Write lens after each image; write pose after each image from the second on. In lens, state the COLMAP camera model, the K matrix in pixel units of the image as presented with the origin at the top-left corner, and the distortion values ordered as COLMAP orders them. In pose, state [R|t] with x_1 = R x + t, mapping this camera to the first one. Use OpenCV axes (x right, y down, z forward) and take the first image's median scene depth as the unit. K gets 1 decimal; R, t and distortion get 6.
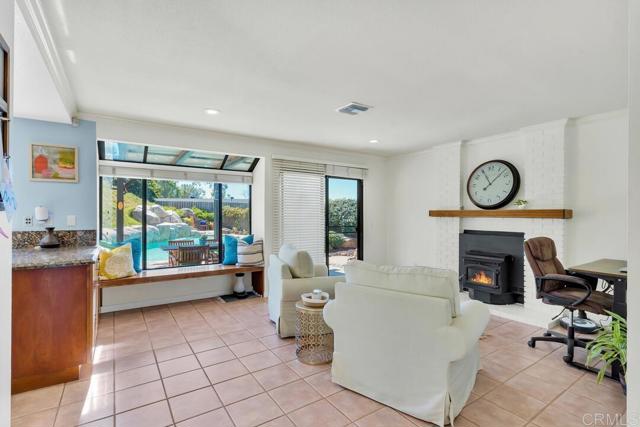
lens RADIAL K [[303.4, 0, 319.2], [0, 303.4, 213.6], [0, 0, 1]] dist [0.012399, 0.000294]
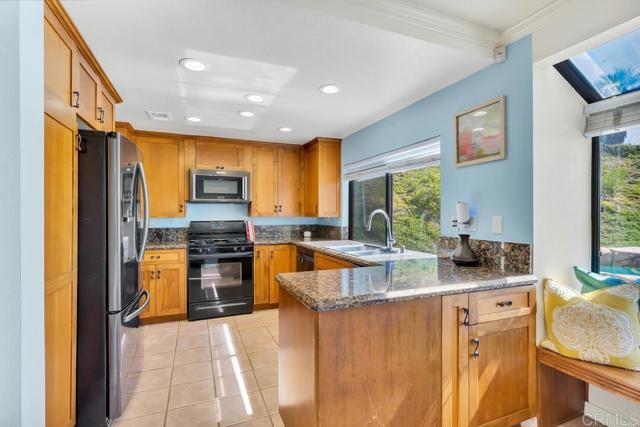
lens RADIAL K [[303.4, 0, 318.5], [0, 303.4, 210.4], [0, 0, 1]] dist [0.012399, 0.000294]
pose [[-0.212242, -0.012561, -0.977136, -0.163250], [0.002992, 0.999904, -0.013503, 0.002183], [0.977213, -0.005790, -0.212184, 0.798462]]
